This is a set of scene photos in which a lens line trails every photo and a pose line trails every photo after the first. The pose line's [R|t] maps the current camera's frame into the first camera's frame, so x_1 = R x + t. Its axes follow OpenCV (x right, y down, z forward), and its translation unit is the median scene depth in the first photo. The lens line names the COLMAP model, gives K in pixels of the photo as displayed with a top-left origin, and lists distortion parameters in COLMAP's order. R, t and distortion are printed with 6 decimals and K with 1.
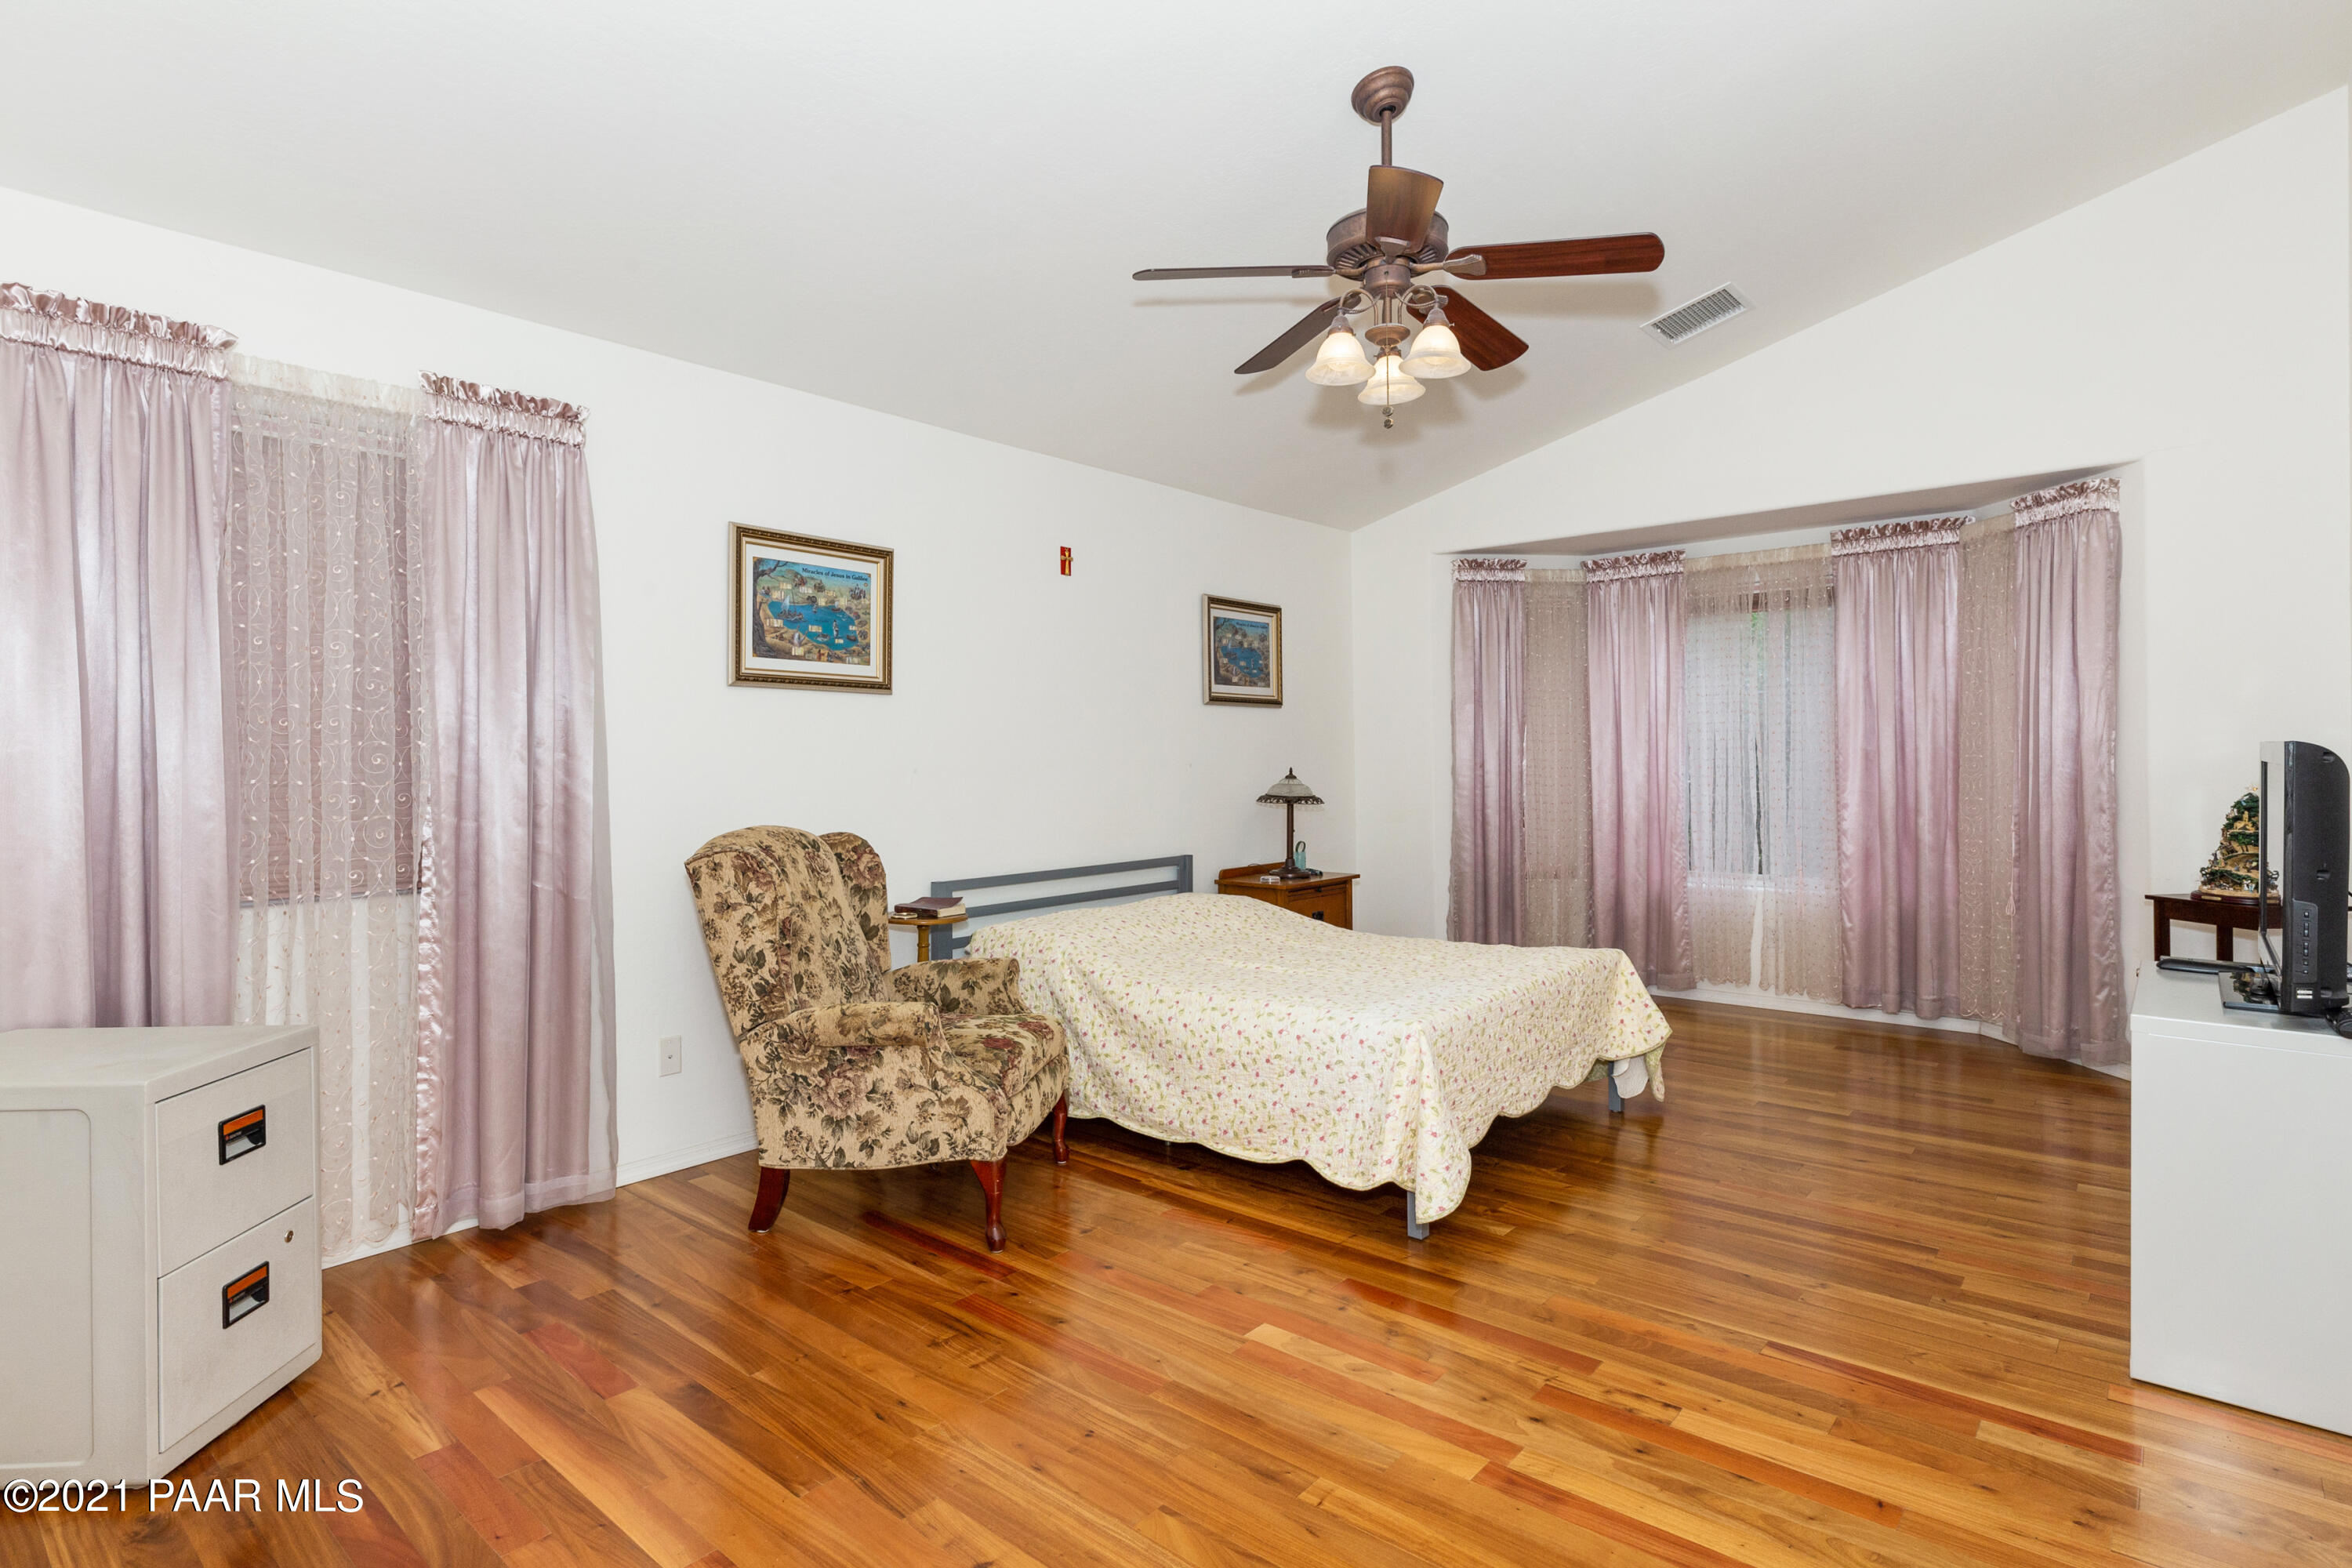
lens RADIAL K [[1183.5, 0, 1172.3], [0, 1183.5, 765.0], [0, 0, 1]] dist [-0.006065, -0.000203]
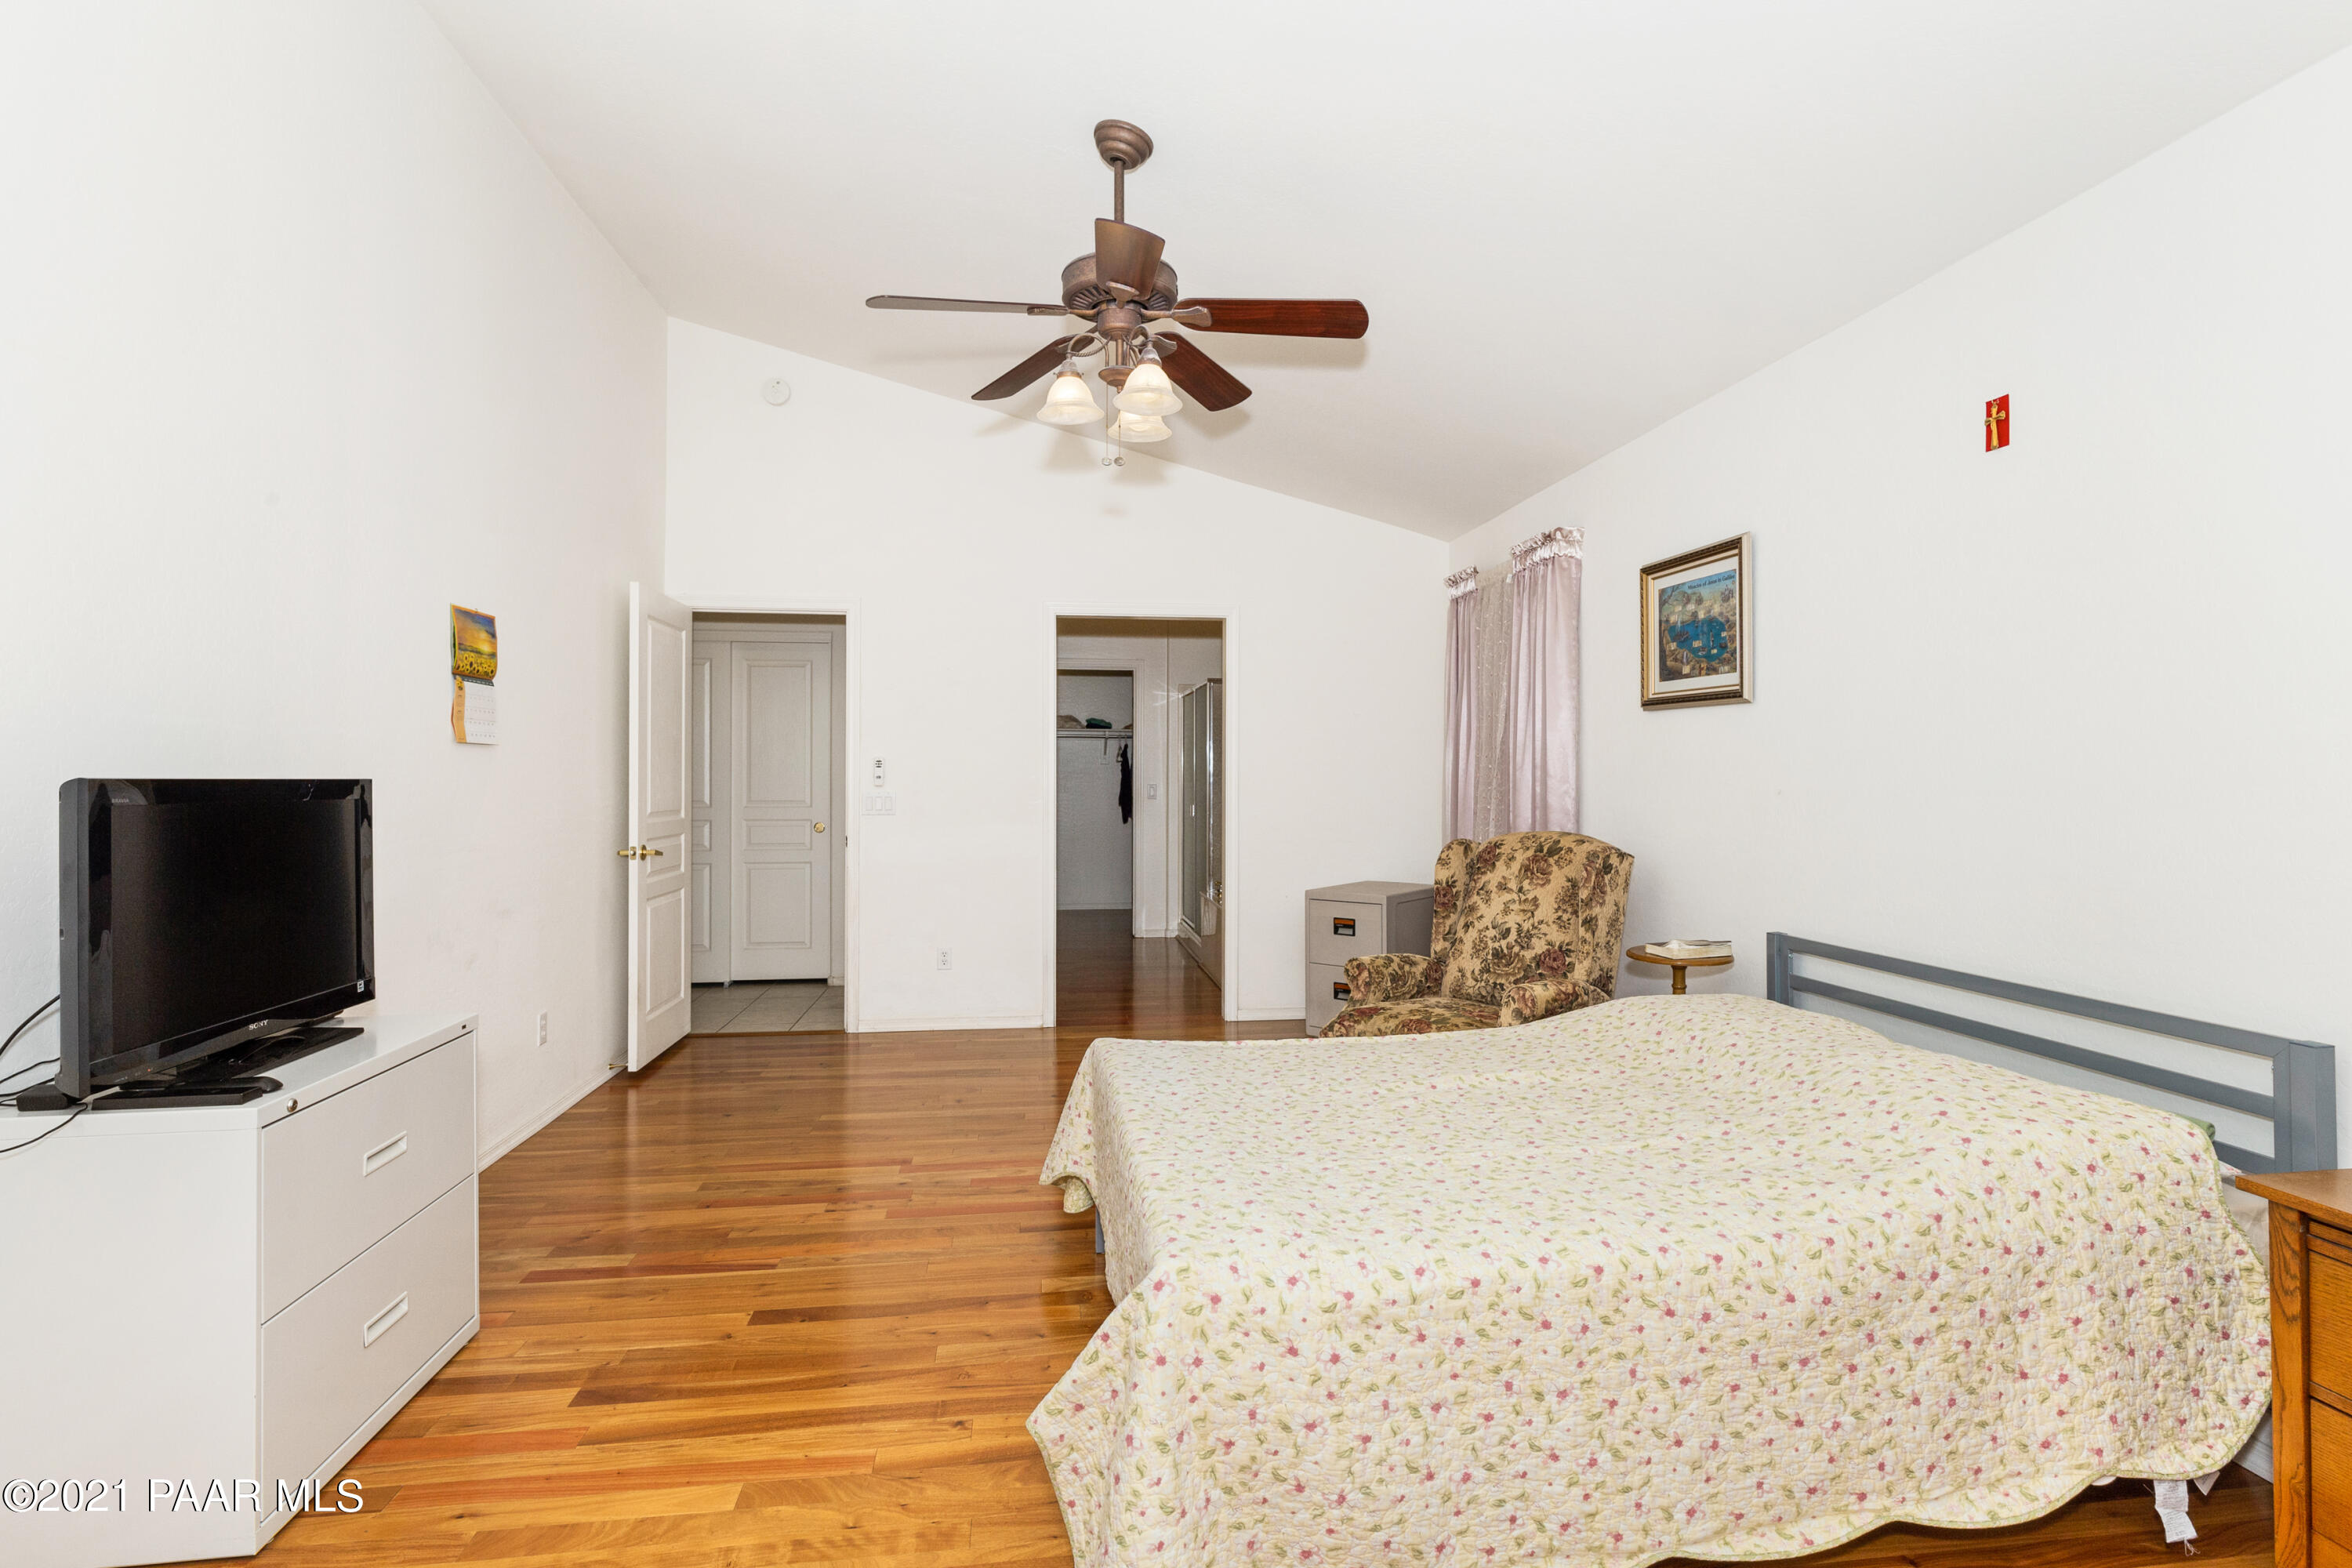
lens RADIAL K [[1183.5, 0, 1171.1], [0, 1183.5, 780.6], [0, 0, 1]] dist [-0.006065, -0.000203]
pose [[-0.671151, 0.009911, -0.741254, 0.729619], [0.000003, 0.999911, 0.013367, -0.015892], [0.741321, 0.008969, -0.671091, 1.365823]]
